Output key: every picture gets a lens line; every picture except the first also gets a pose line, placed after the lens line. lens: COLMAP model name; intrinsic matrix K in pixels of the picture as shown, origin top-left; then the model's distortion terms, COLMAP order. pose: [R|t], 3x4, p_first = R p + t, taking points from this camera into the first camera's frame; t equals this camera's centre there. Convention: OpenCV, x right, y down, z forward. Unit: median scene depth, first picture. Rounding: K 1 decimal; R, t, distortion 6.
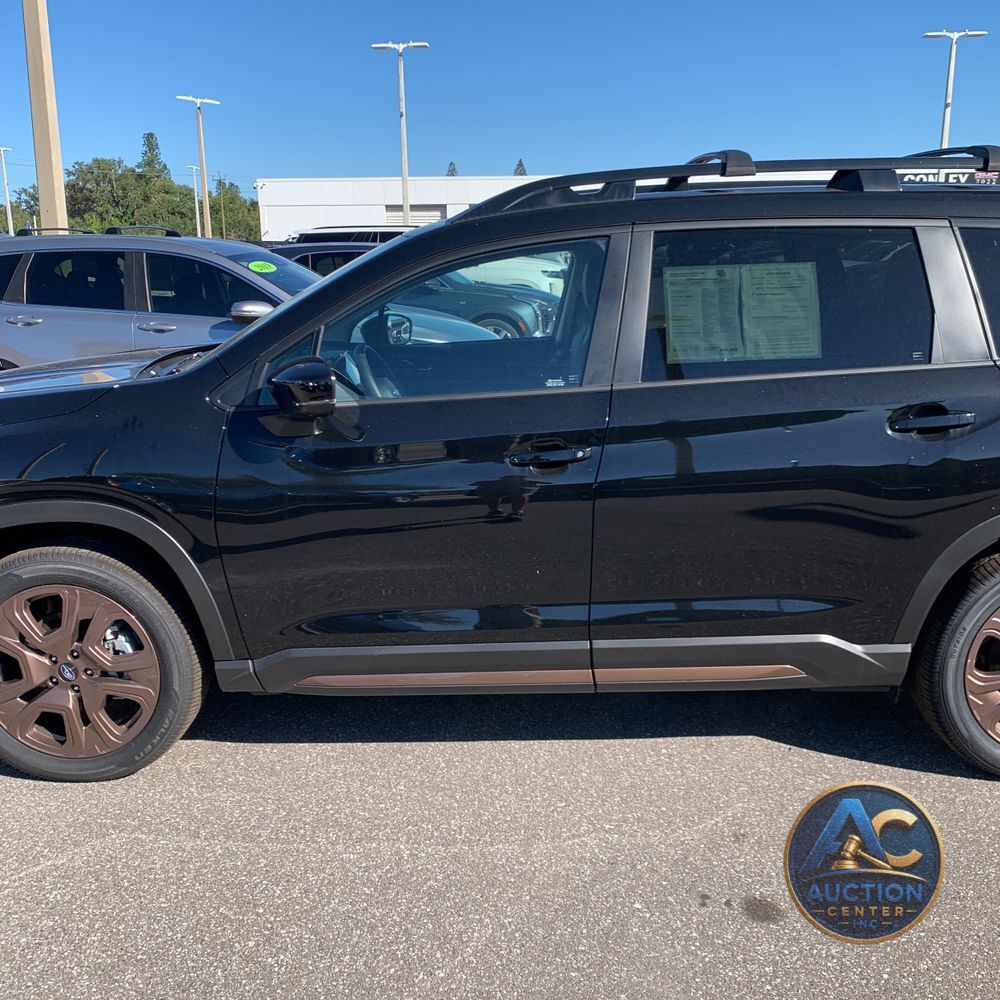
lens RADIAL K [[1085.2, 0, 503.3], [0, 1085.2, 489.3], [0, 0, 1]] dist [0.011982, -0.022144]
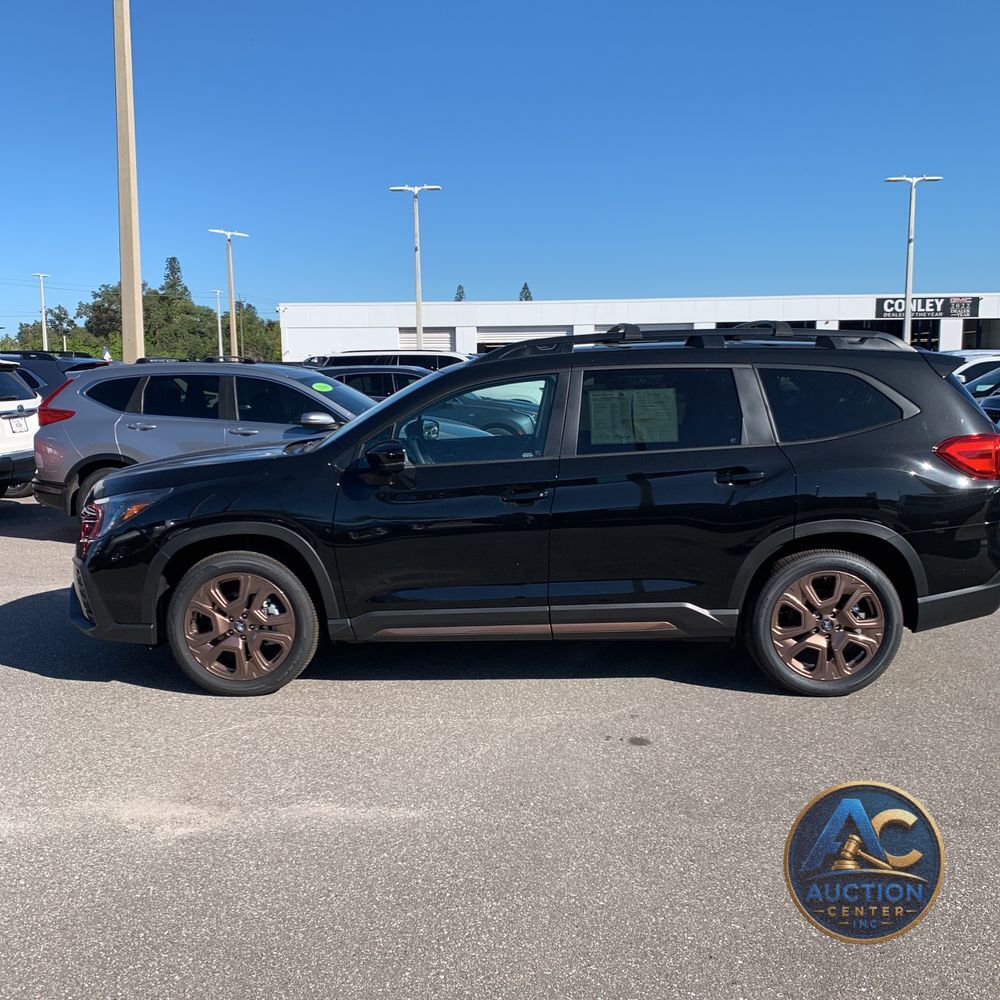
lens RADIAL K [[1085.2, 0, 503.3], [0, 1085.2, 489.3], [0, 0, 1]] dist [0.011982, -0.022144]
pose [[0.999982, 0.001726, -0.005714, 0.017389], [-0.002313, 0.994546, -0.104273, 0.131449], [0.005502, 0.104284, 0.994532, -0.698366]]
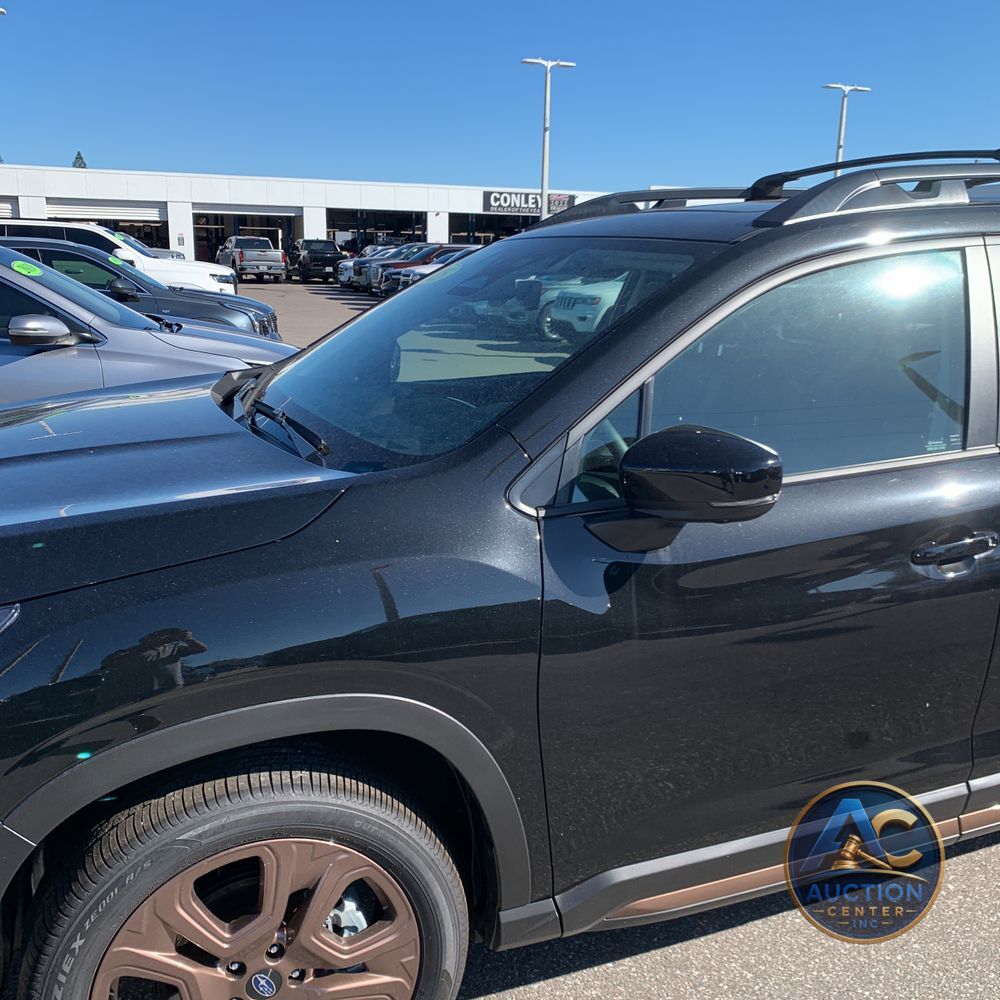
lens RADIAL K [[1058.5, 0, 484.1], [0, 1058.5, 514.7], [0, 0, 1]] dist [0.023348, -0.005559]
pose [[0.920908, -0.061409, 0.384912, -0.492059], [0.053933, 0.998088, 0.030202, -0.088373], [-0.386031, -0.007054, 0.922459, 0.440104]]
